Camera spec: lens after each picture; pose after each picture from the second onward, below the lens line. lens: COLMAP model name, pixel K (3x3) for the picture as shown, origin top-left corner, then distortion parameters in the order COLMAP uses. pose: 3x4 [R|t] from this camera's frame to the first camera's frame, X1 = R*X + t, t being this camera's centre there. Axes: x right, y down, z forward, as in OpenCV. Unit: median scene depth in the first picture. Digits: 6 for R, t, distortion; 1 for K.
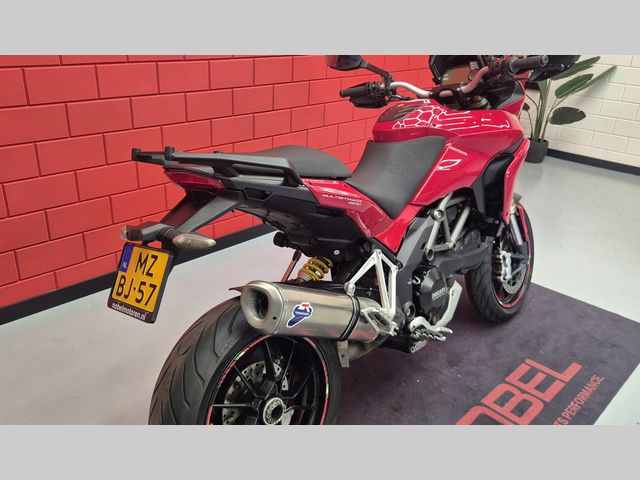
lens RADIAL K [[554.9, 0, 327.3], [0, 554.9, 239.2], [0, 0, 1]] dist [0.031563, -0.005452]
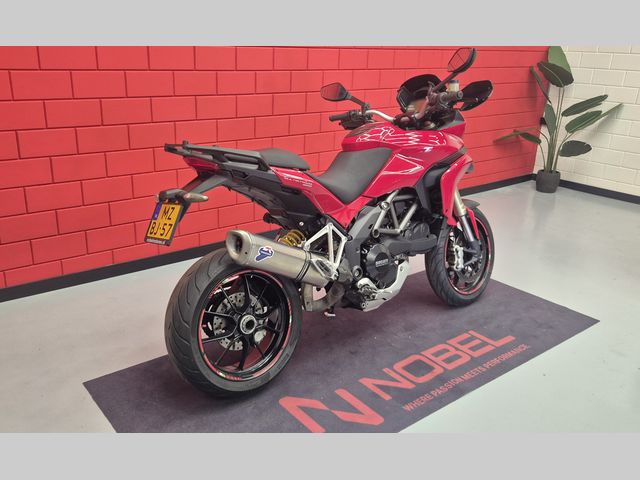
lens RADIAL K [[586.7, 0, 320.0], [0, 586.7, 240.0], [0, 0, 1]] dist [0.046641, -0.001553]
pose [[0.992755, 0.031600, -0.115924, 0.212517], [-0.040685, 0.996211, -0.076868, 0.158415], [0.113055, 0.081028, 0.990279, -0.432925]]
